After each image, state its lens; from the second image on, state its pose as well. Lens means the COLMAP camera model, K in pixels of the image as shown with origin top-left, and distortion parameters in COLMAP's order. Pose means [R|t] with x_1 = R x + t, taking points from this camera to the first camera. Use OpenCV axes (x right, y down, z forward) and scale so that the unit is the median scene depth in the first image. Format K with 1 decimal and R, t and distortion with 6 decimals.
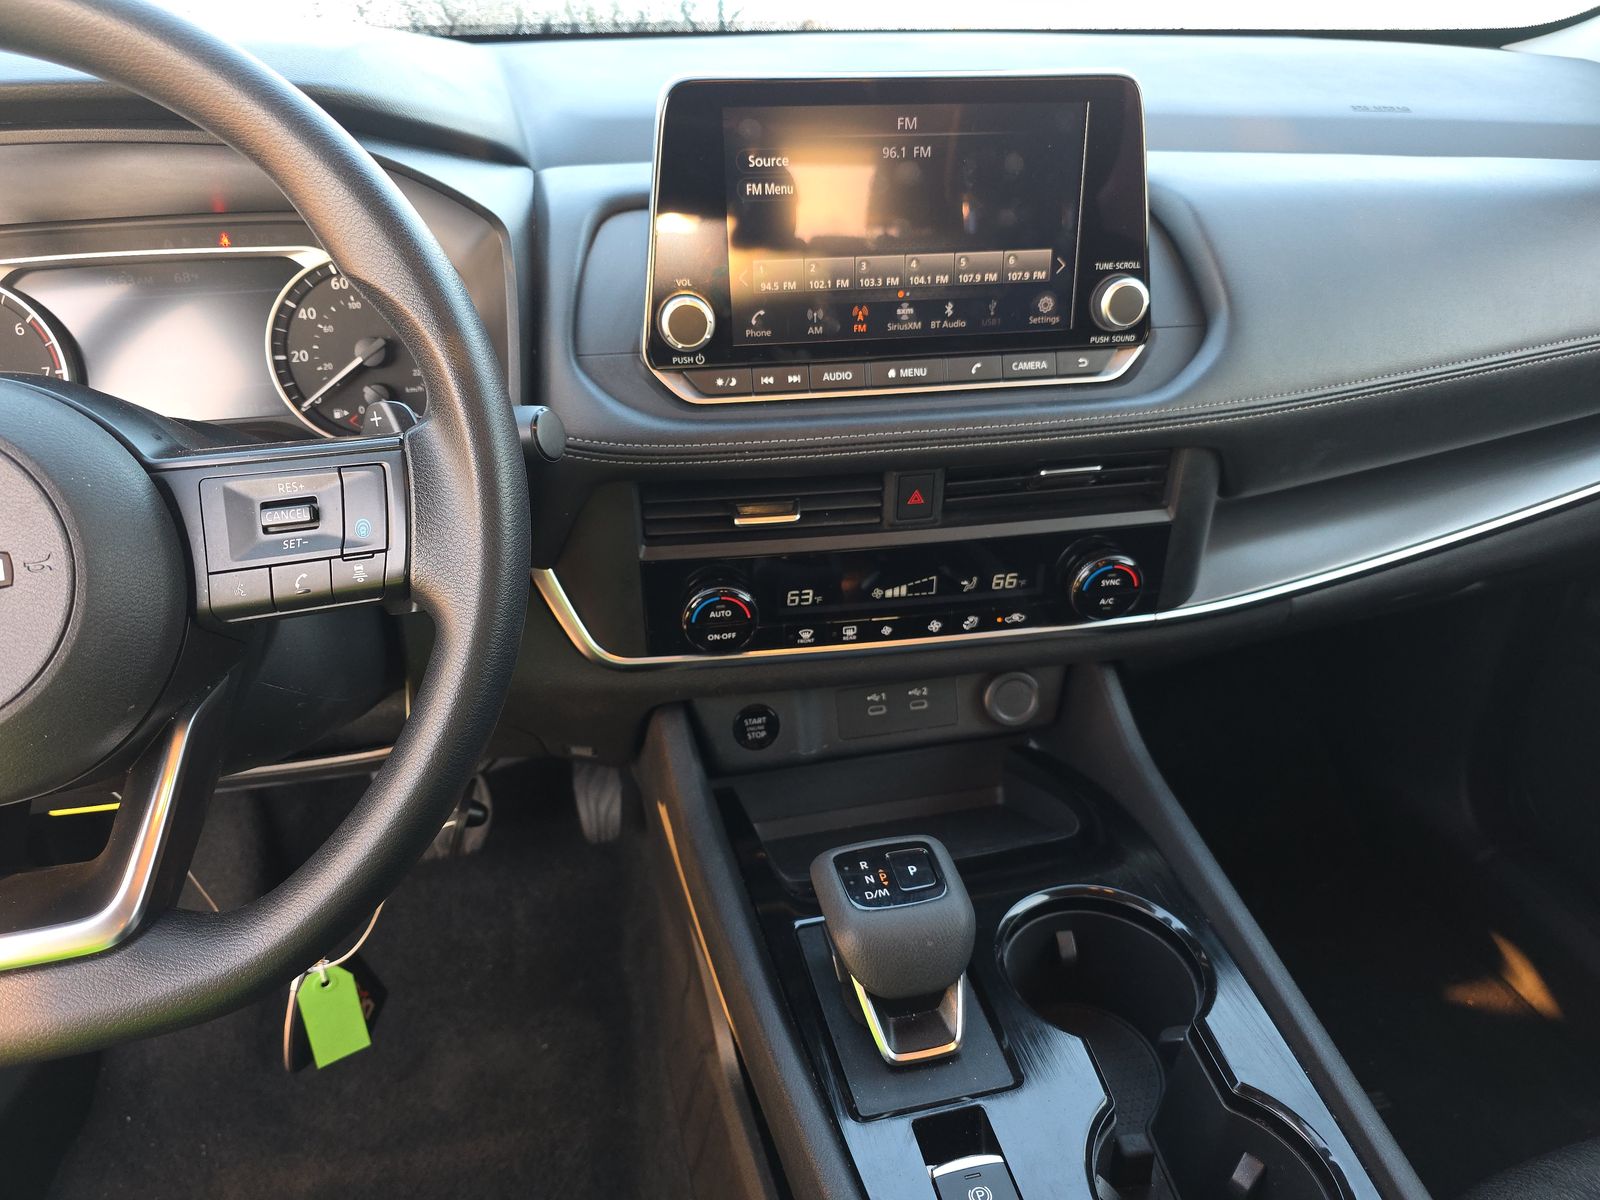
lens RADIAL K [[1052.8, 0, 801.2], [0, 1052.8, 604.6], [0, 0, 1]] dist [0.018852, -0.031712]
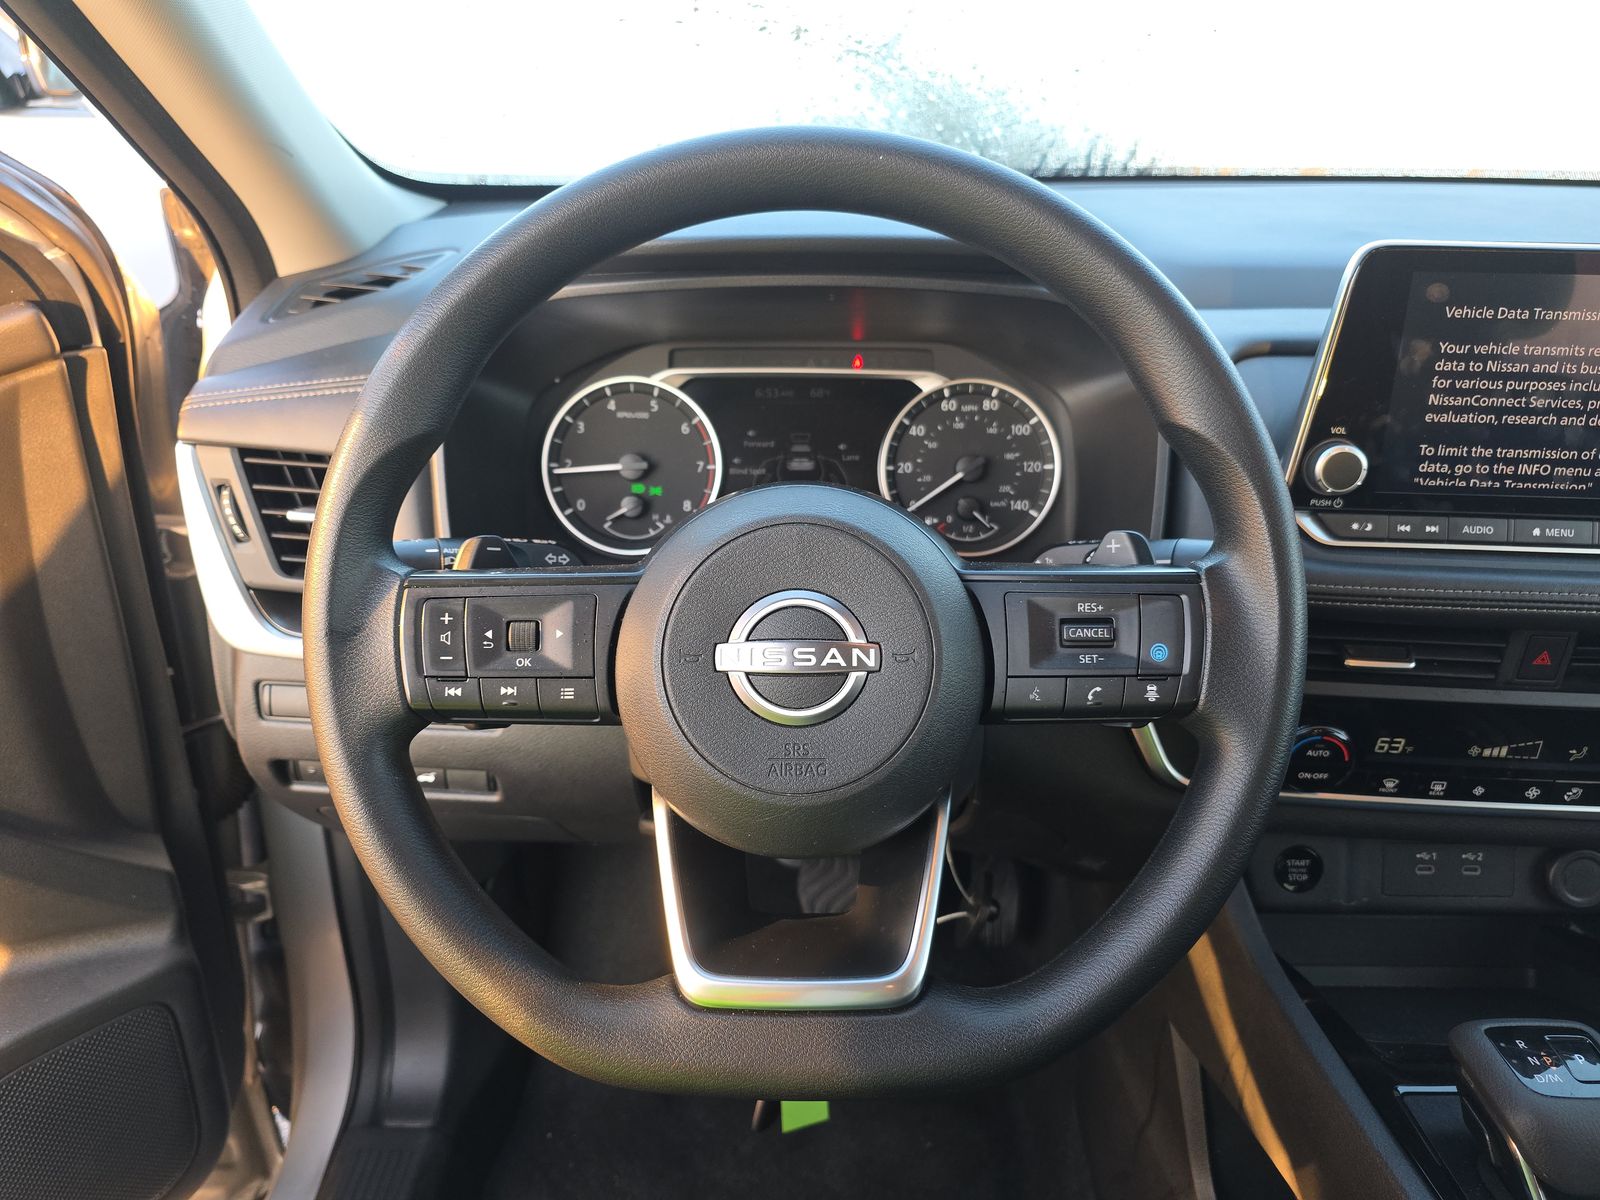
lens RADIAL K [[1052.8, 0, 787.8], [0, 1052.8, 599.0], [0, 0, 1]] dist [0.018852, -0.031712]
pose [[0.969896, 0.099579, -0.222230, -0.338460], [-0.119770, 0.989631, -0.079280, 0.003397], [0.212031, 0.103510, 0.971766, -0.086098]]
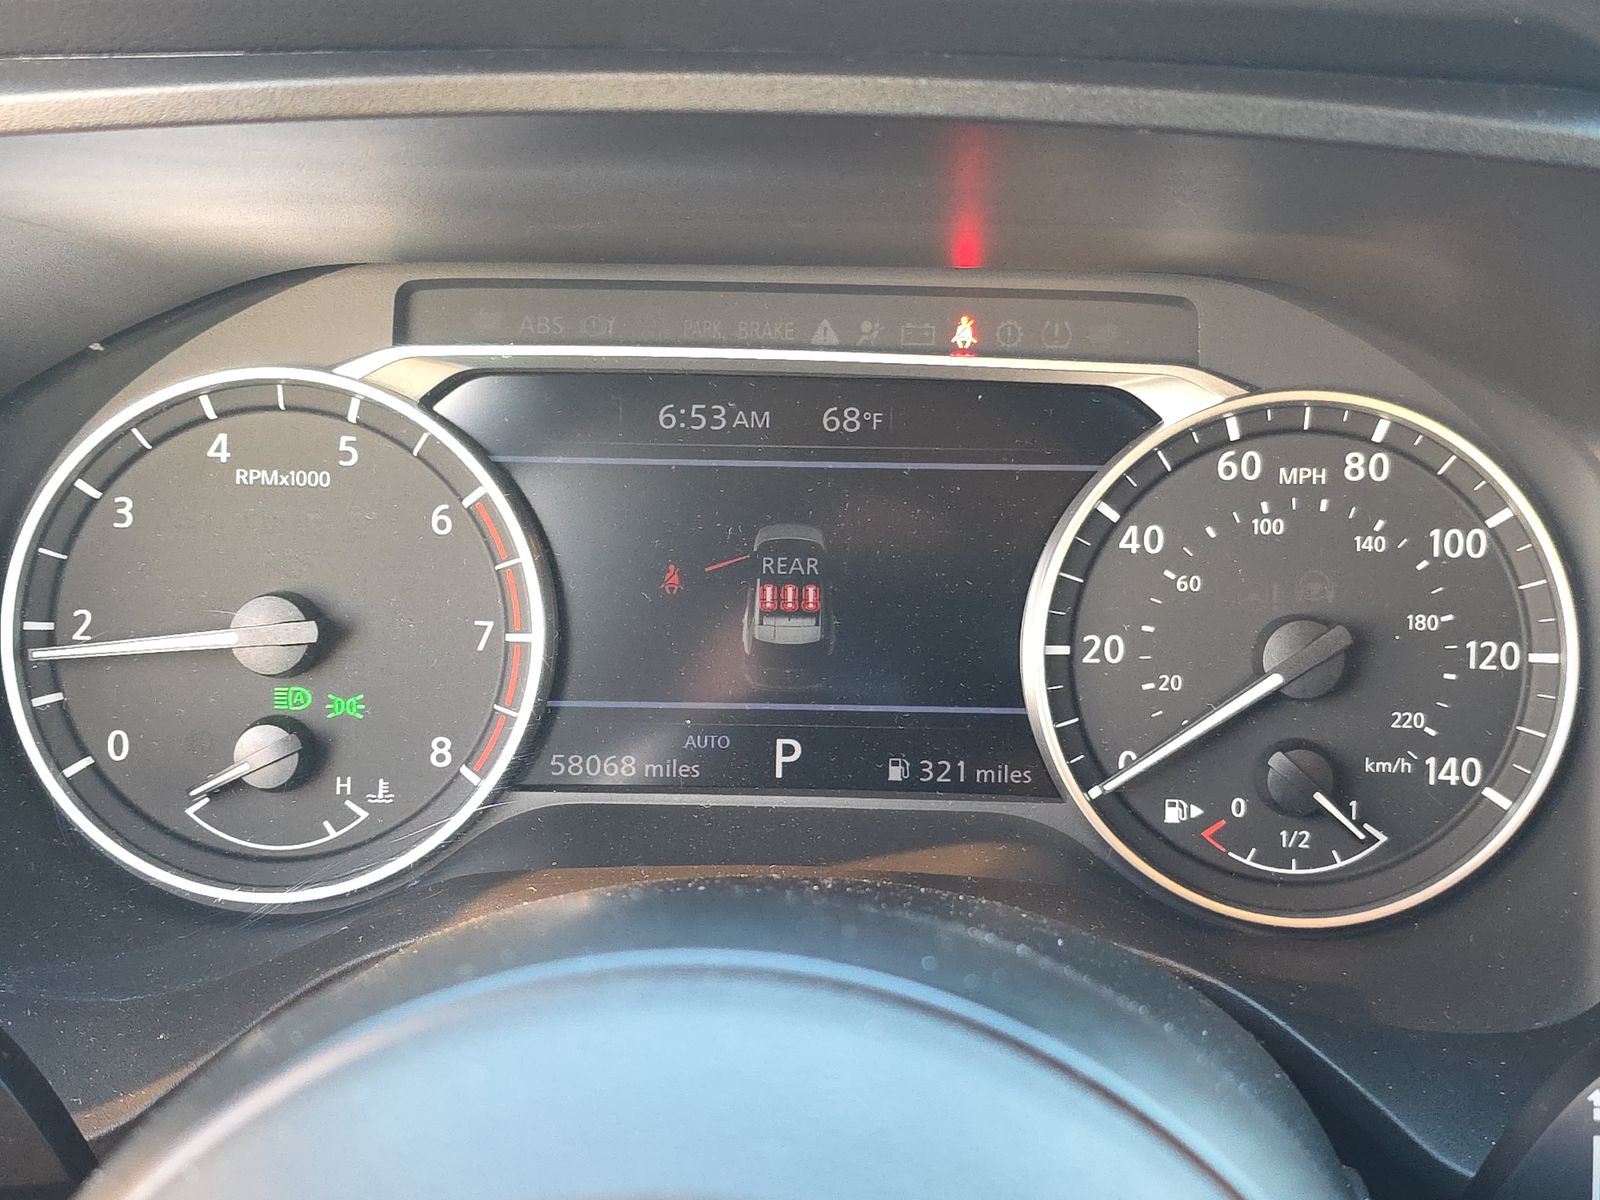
lens RADIAL K [[2172.0, 0, 802.8], [0, 2172.0, 597.8], [0, 0, 1]] dist [0.048091, 0.000000]
pose [[0.965600, 0.105777, -0.237545, -0.402816], [-0.140672, 0.980798, -0.135078, -0.137857], [0.218696, 0.163847, 0.961939, 0.252783]]
